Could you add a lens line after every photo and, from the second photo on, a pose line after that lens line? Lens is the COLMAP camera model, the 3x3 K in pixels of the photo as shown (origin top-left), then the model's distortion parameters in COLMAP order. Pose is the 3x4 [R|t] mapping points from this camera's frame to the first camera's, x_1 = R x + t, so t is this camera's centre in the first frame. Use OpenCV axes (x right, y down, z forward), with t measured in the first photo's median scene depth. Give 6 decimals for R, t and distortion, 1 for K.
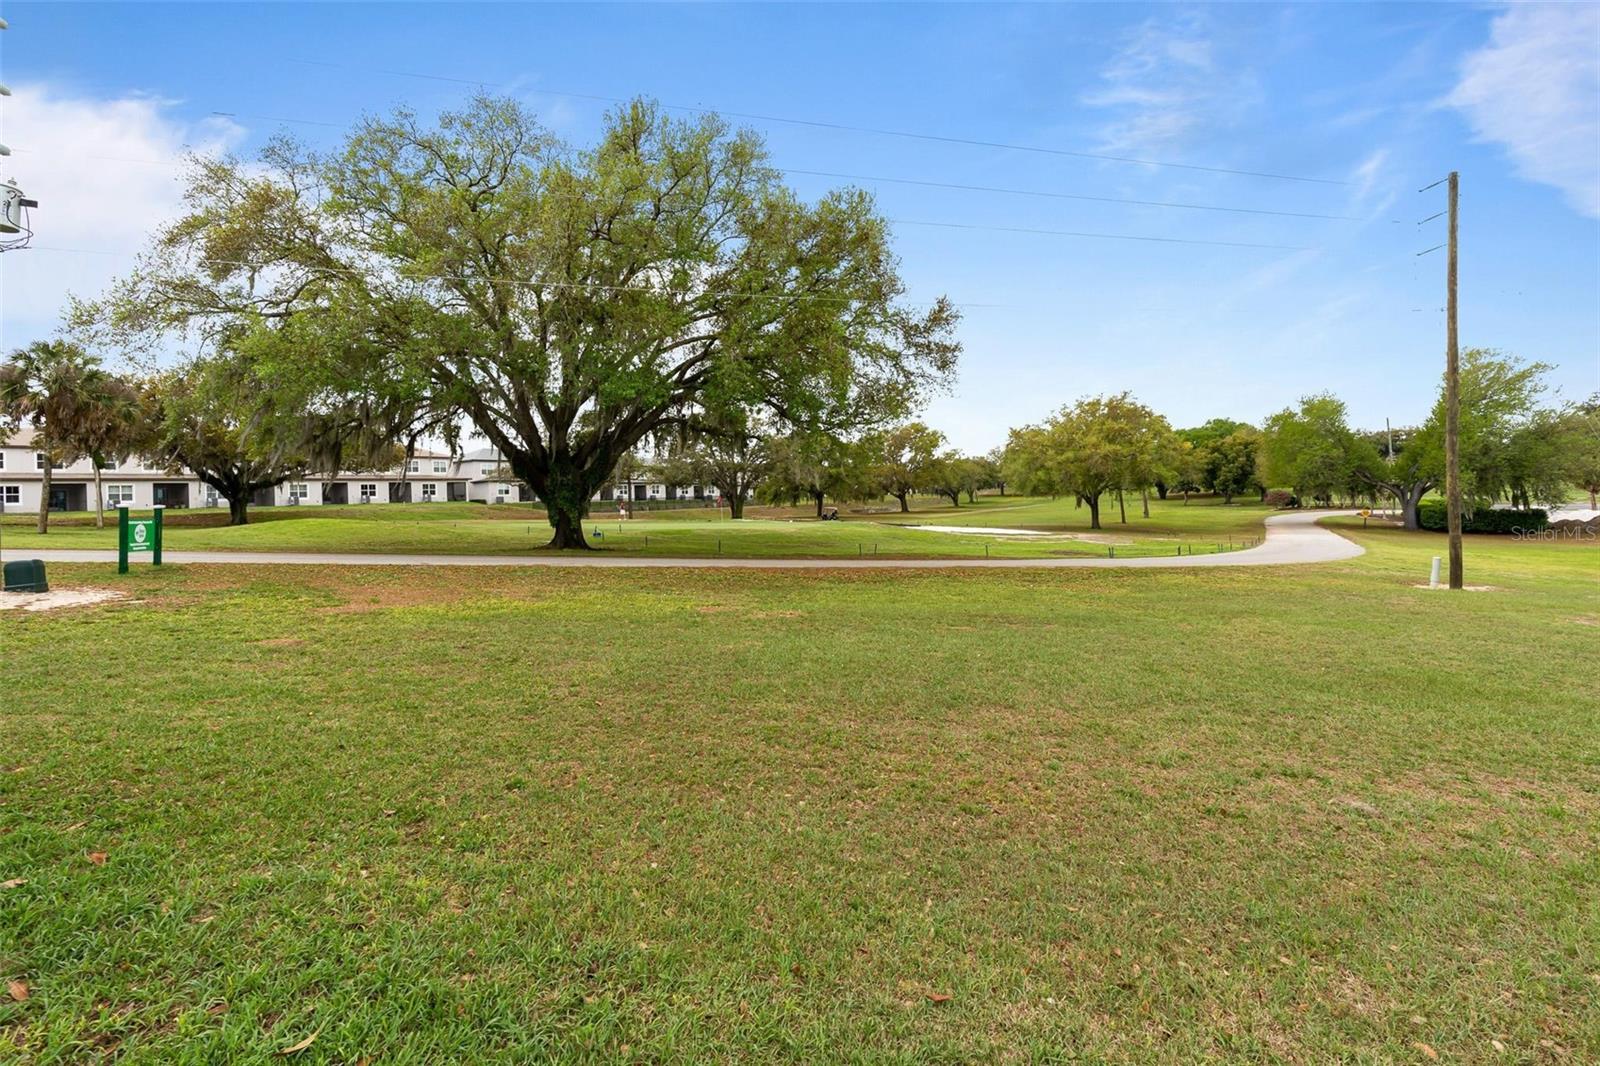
lens RADIAL K [[730.4, 0, 800.2], [0, 730.4, 500.7], [0, 0, 1]] dist [-0.000470, 0.000478]
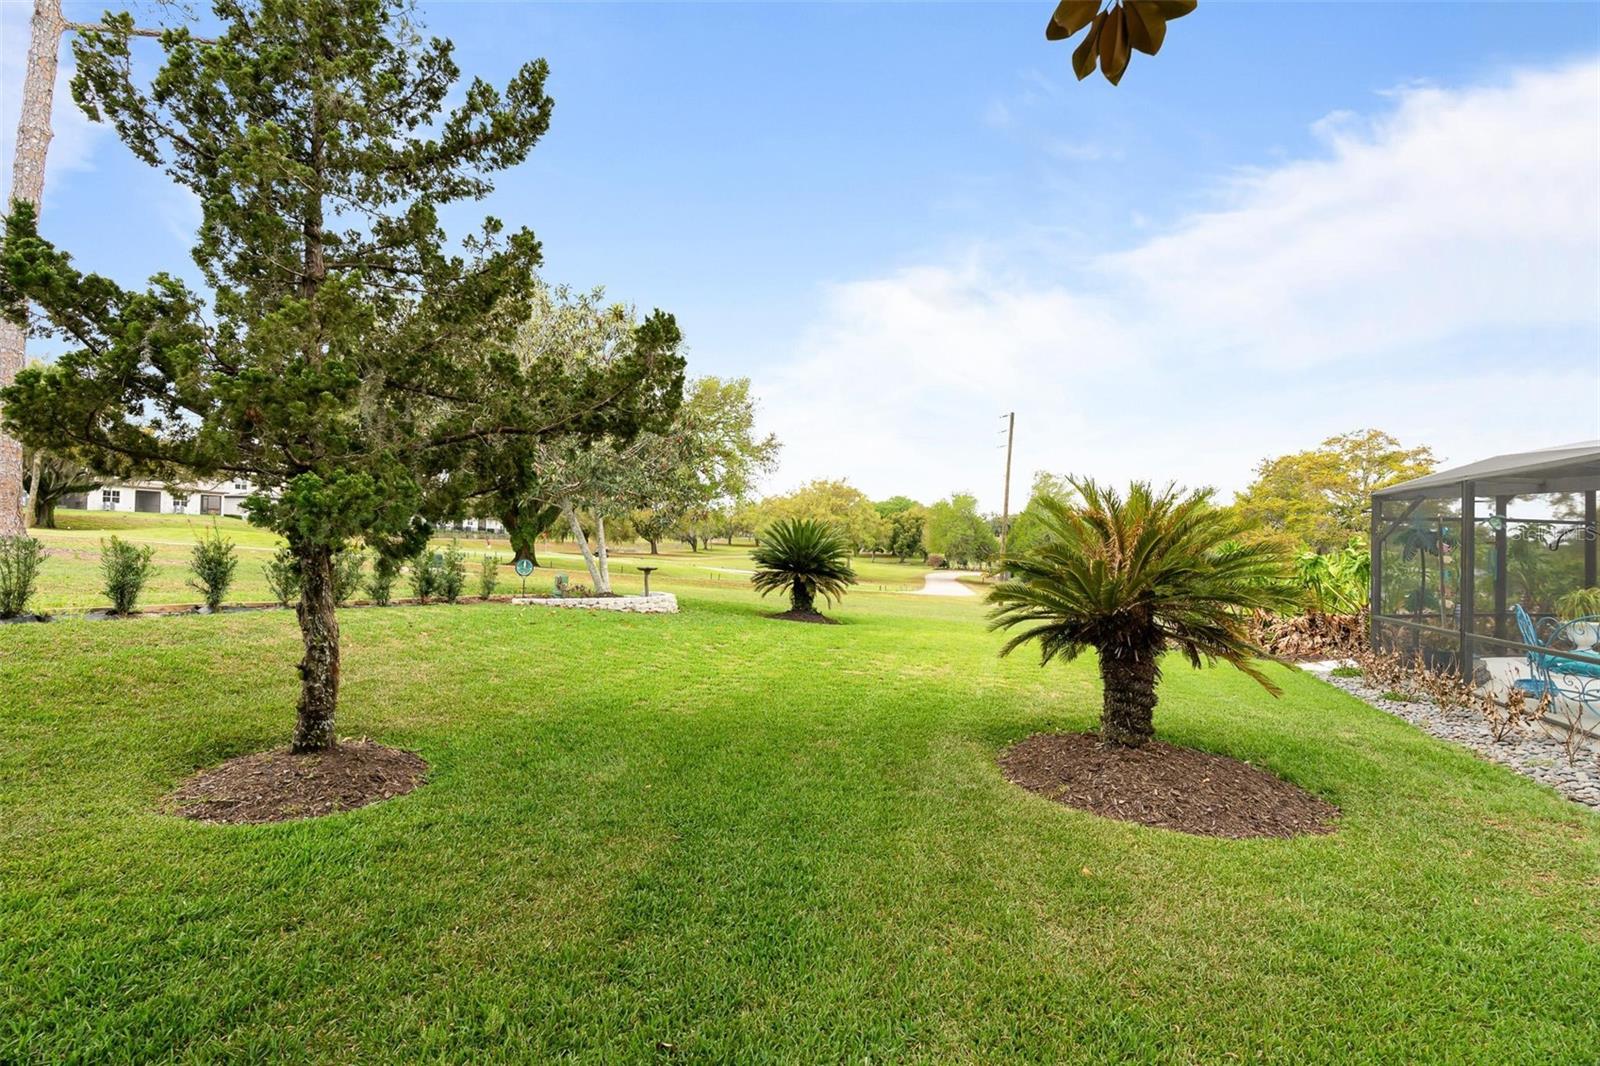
lens RADIAL K [[730.4, 0, 797.1], [0, 730.4, 533.4], [0, 0, 1]] dist [-0.000470, 0.000478]
pose [[0.922527, 0.071730, 0.379209, -0.117990], [-0.065875, 0.997423, -0.028412, 0.001339], [-0.380270, 0.001230, 0.924875, -0.186073]]
